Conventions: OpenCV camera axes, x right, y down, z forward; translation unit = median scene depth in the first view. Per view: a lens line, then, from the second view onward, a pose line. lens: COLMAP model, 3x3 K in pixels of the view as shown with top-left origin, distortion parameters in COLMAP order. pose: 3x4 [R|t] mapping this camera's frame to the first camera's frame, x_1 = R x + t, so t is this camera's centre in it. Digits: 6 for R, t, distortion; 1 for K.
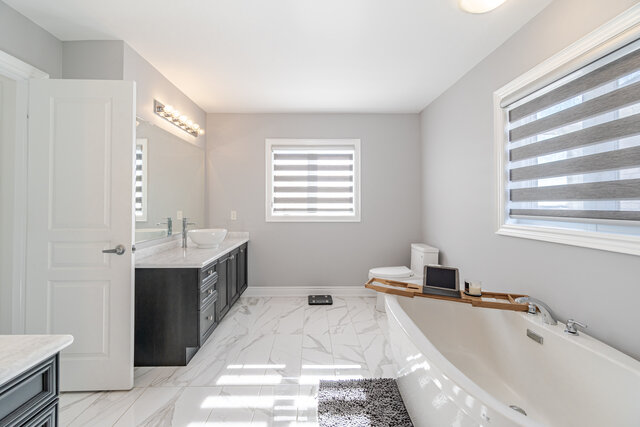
lens RADIAL K [[276.6, 0, 320.3], [0, 276.6, 201.5], [0, 0, 1]] dist [-0.003664, 0.001405]
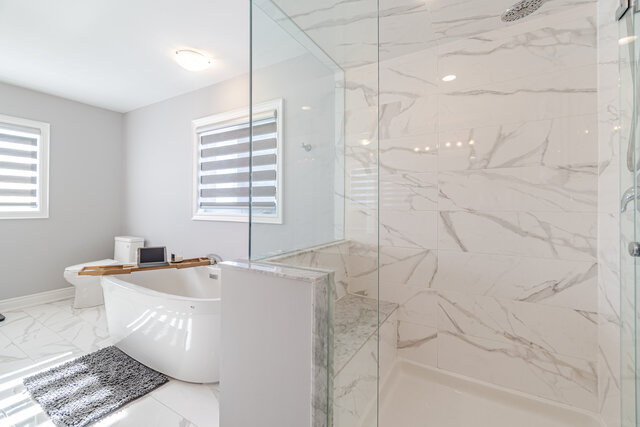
lens RADIAL K [[276.6, 0, 312.0], [0, 276.6, 205.7], [0, 0, 1]] dist [-0.003664, 0.001405]
pose [[0.541421, 0.000784, 0.840751, -0.246747], [-0.016775, 0.999811, 0.009870, 0.020818], [-0.840584, -0.019447, 0.541332, -0.319475]]
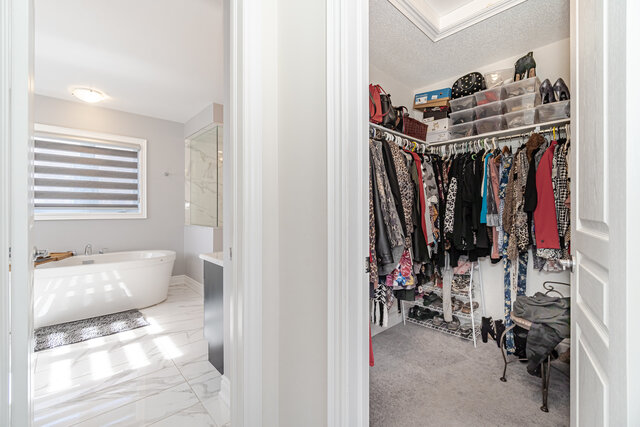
lens RADIAL K [[276.6, 0, 318.1], [0, 276.6, 209.8], [0, 0, 1]] dist [-0.003664, 0.001405]
pose [[-0.665621, -0.004825, 0.746274, -1.536017], [-0.015591, 0.999851, -0.007442, 0.051011], [-0.746127, -0.016589, -0.665597, 0.830613]]
